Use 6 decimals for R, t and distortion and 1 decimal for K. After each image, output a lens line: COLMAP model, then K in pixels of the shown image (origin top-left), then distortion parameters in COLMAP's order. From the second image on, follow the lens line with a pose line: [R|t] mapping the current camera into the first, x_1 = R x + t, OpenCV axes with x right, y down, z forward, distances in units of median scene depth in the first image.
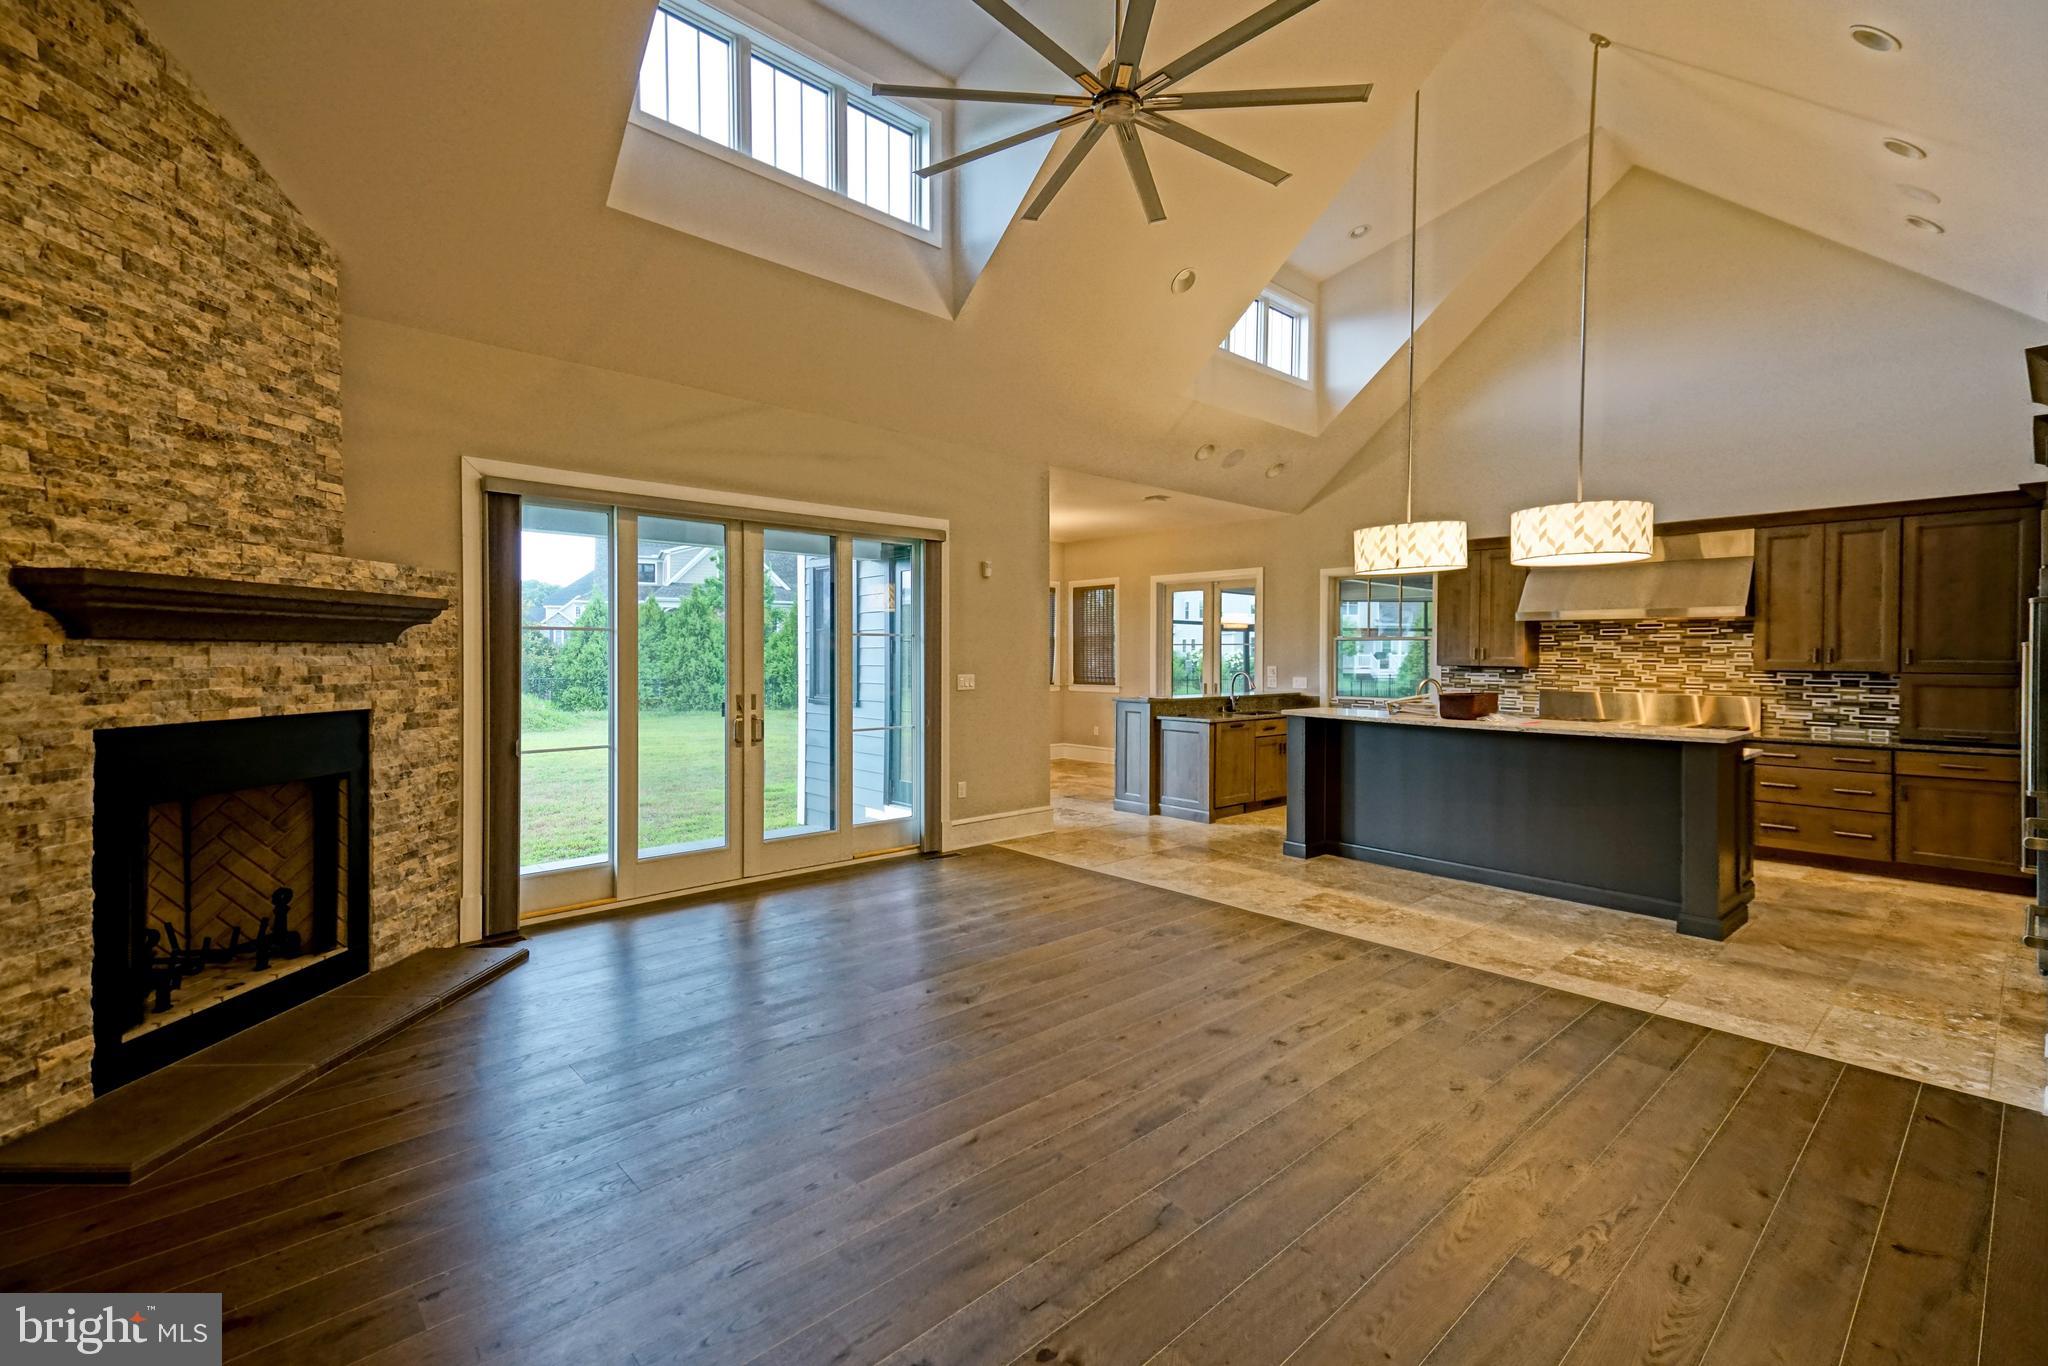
lens RADIAL K [[916.2, 0, 1037.1], [0, 916.2, 667.0], [0, 0, 1]] dist [0.005185, -0.000456]
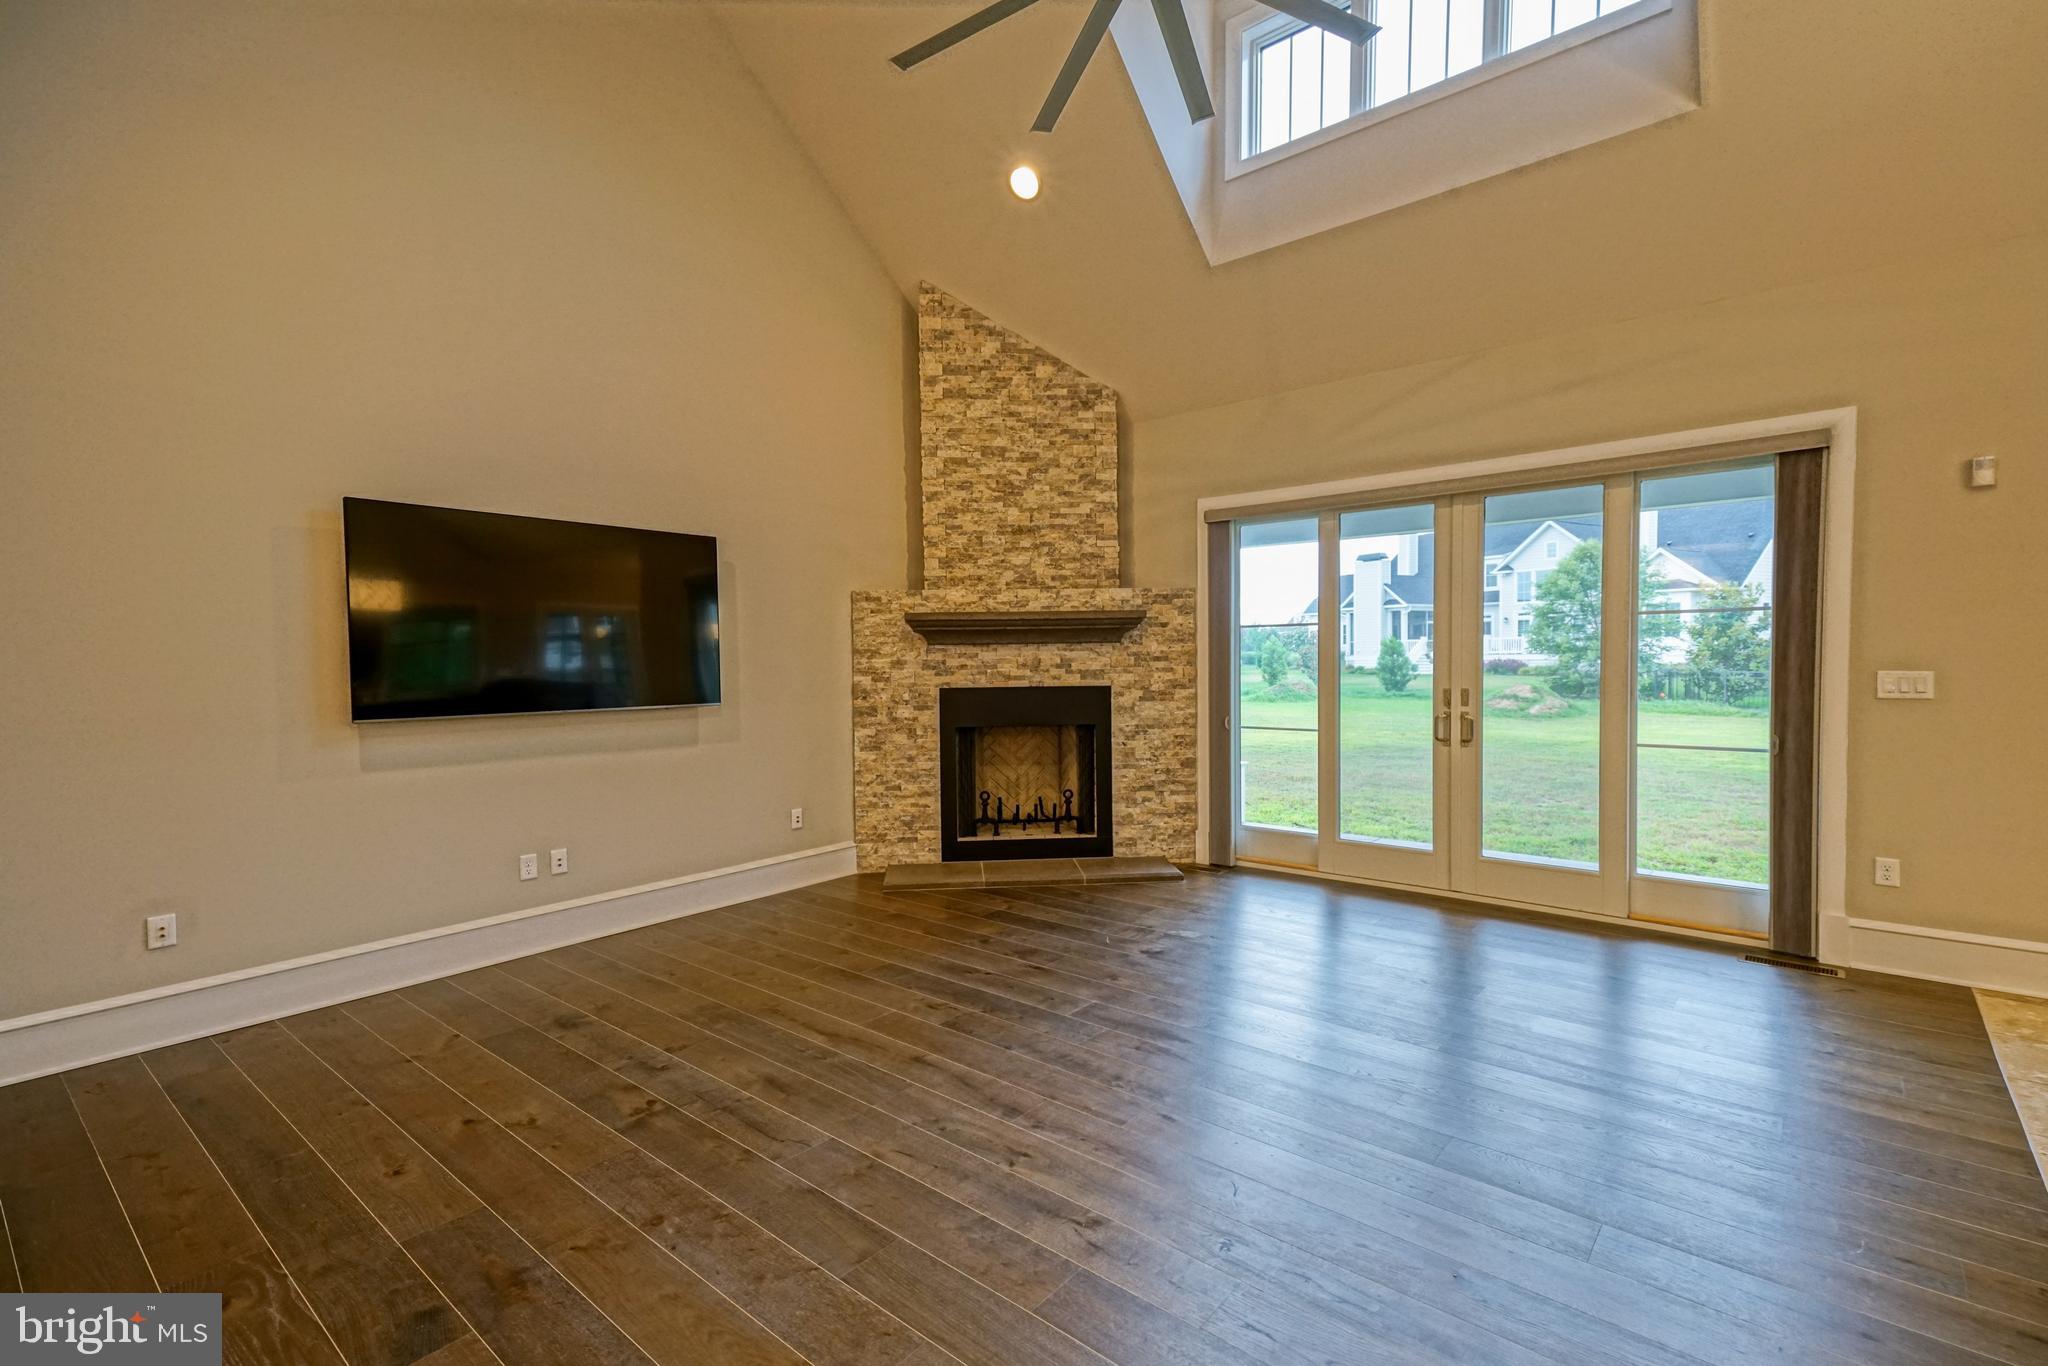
lens RADIAL K [[916.2, 0, 1037.3], [0, 916.2, 693.7], [0, 0, 1]] dist [0.005185, -0.000456]
pose [[0.085347, 0.035687, -0.995712, 0.830803], [0.000104, 0.999358, 0.035827, 0.004874], [0.996351, -0.003161, 0.085288, 0.793451]]
